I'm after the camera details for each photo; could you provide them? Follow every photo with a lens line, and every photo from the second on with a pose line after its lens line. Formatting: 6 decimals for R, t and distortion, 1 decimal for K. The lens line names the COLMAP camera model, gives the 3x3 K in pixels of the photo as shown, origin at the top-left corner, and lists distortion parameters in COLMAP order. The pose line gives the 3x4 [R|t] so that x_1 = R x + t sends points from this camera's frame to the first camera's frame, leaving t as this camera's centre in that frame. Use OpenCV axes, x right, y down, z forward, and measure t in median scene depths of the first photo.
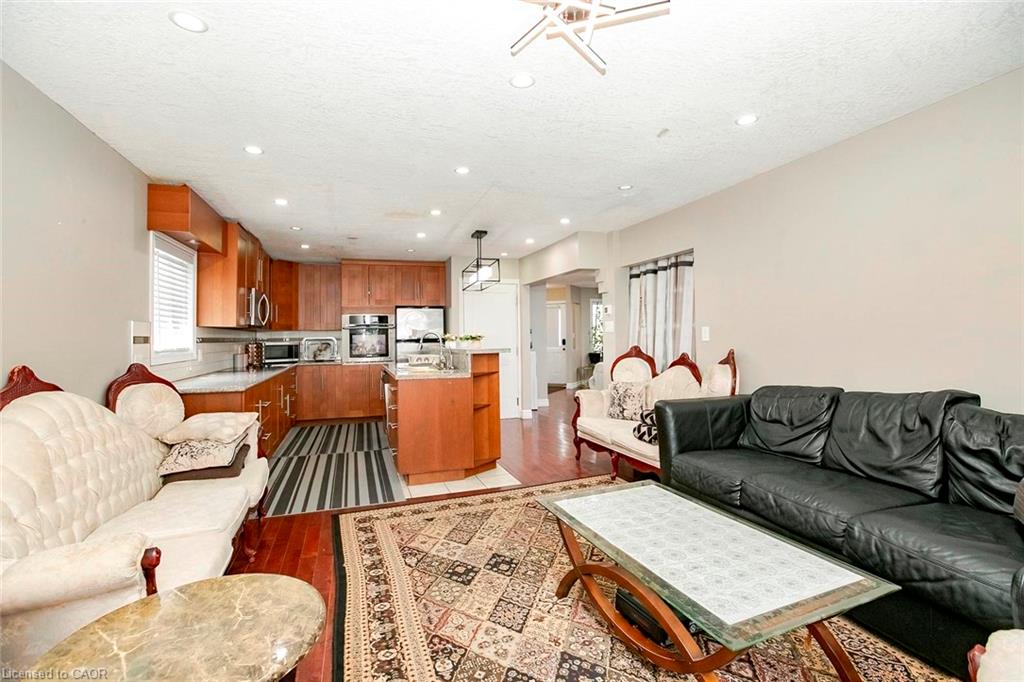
lens RADIAL K [[463.3, 0, 500.4], [0, 463.3, 337.2], [0, 0, 1]] dist [-0.022544, 0.006744]
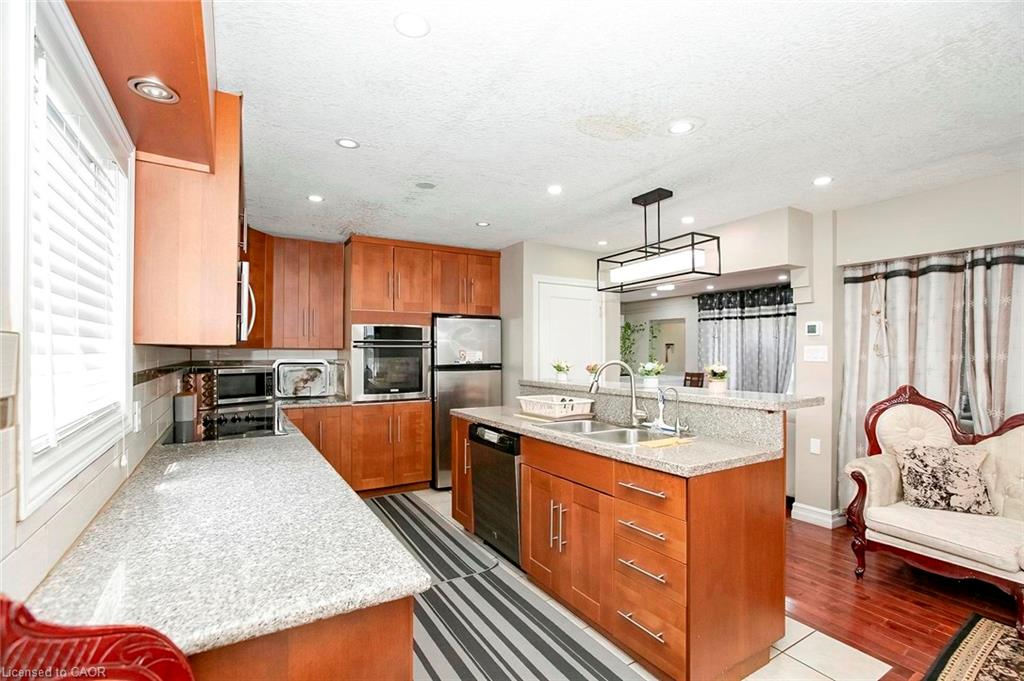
lens RADIAL K [[463.3, 0, 505.5], [0, 463.3, 354.9], [0, 0, 1]] dist [-0.022544, 0.006744]
pose [[0.973952, 0.013090, 0.226376, -0.282751], [-0.014429, 0.999887, 0.004259, -0.013401], [-0.226295, -0.007415, 0.974031, 0.353037]]
